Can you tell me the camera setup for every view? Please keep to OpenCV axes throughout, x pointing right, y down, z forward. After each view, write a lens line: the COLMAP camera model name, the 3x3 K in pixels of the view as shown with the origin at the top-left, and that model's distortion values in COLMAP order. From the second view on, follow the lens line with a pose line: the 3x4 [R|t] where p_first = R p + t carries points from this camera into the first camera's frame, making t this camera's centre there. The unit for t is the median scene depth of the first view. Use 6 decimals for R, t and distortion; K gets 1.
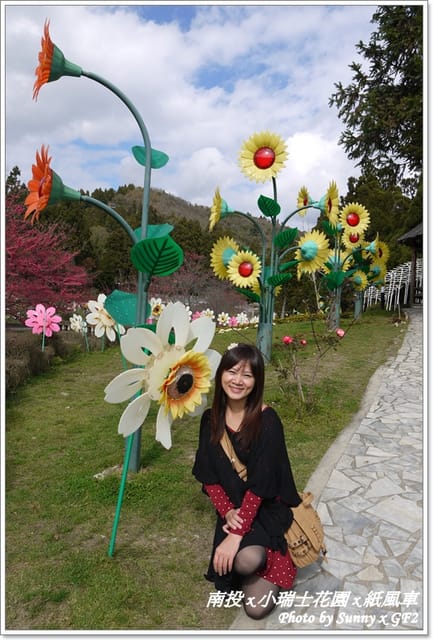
lens RADIAL K [[518.4, 0, 213.8], [0, 518.4, 315.2], [0, 0, 1]] dist [-0.046022, 0.035220]
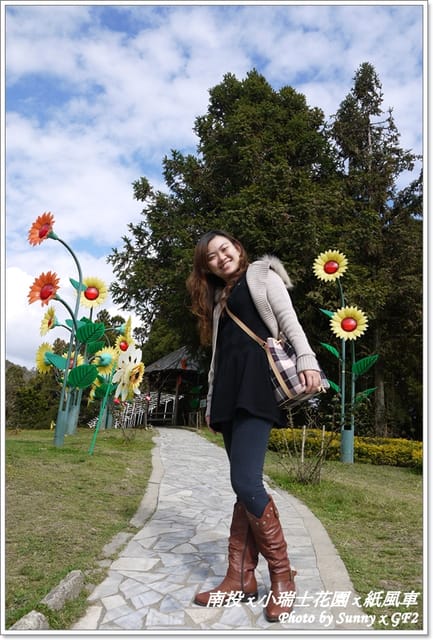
lens RADIAL K [[518.4, 0, 216.4], [0, 518.4, 319.7], [0, 0, 1]] dist [-0.046022, 0.035220]
pose [[0.857442, 0.156545, 0.490191, -0.167297], [-0.022682, 0.963175, -0.267918, 0.090011], [-0.514081, 0.218606, 0.829417, -0.231304]]
